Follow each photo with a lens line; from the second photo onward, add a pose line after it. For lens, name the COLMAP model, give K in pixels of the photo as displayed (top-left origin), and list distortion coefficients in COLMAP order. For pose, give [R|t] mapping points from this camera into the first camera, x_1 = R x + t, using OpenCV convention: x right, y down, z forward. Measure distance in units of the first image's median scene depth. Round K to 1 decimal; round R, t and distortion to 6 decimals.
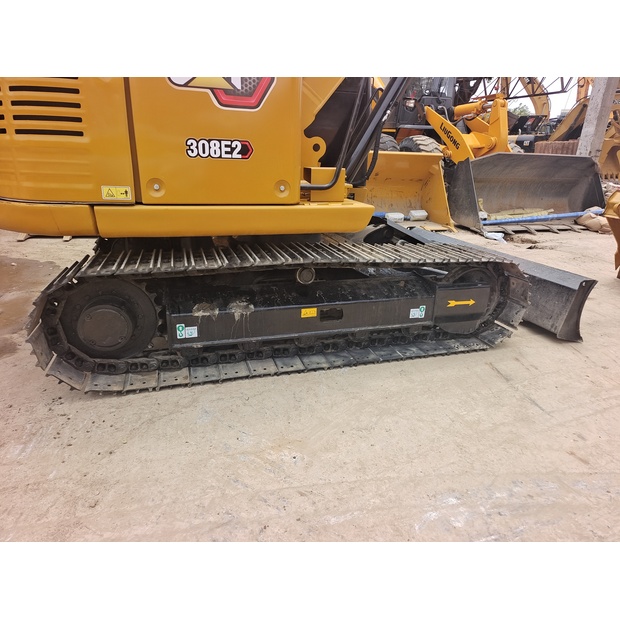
lens RADIAL K [[420.4, 0, 311.7], [0, 420.4, 304.4], [0, 0, 1]] dist [0.033342, 0.000330]
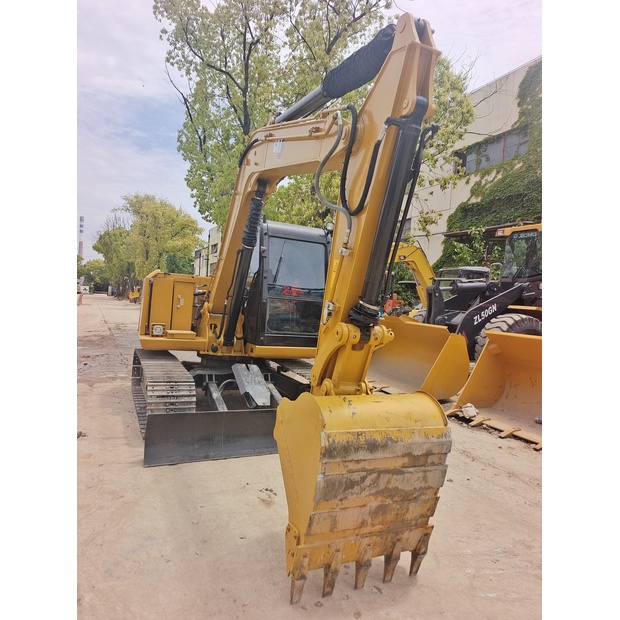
lens RADIAL K [[420.3, 0, 315.6], [0, 420.3, 310.0], [0, 0, 1]] dist [0.025385, -0.002096]
pose [[0.151704, -0.017775, -0.988266, 2.326675], [-0.386181, 0.919302, -0.075816, -0.512360], [0.909863, 0.393151, 0.132597, 1.347863]]
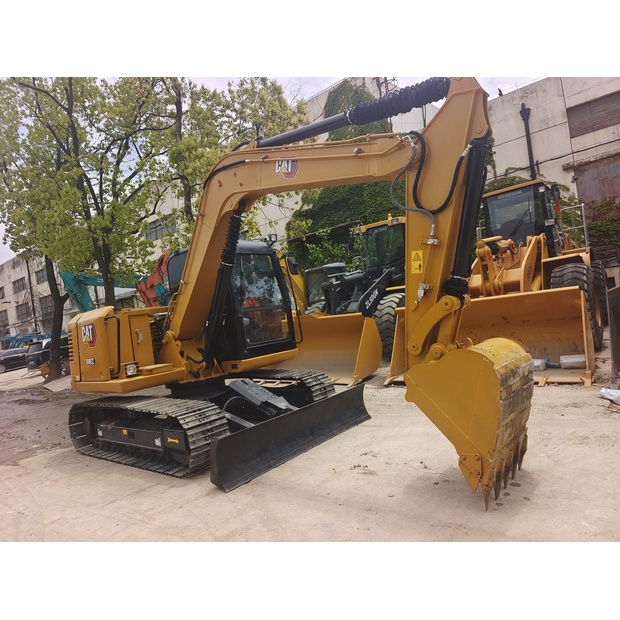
lens RADIAL K [[420.4, 0, 311.7], [0, 420.4, 304.4], [0, 0, 1]] dist [0.033342, 0.000330]
pose [[0.525699, -0.127713, -0.841029, 2.225812], [-0.130457, 0.964867, -0.228062, -0.221654], [0.840608, 0.229610, 0.490568, 0.603235]]
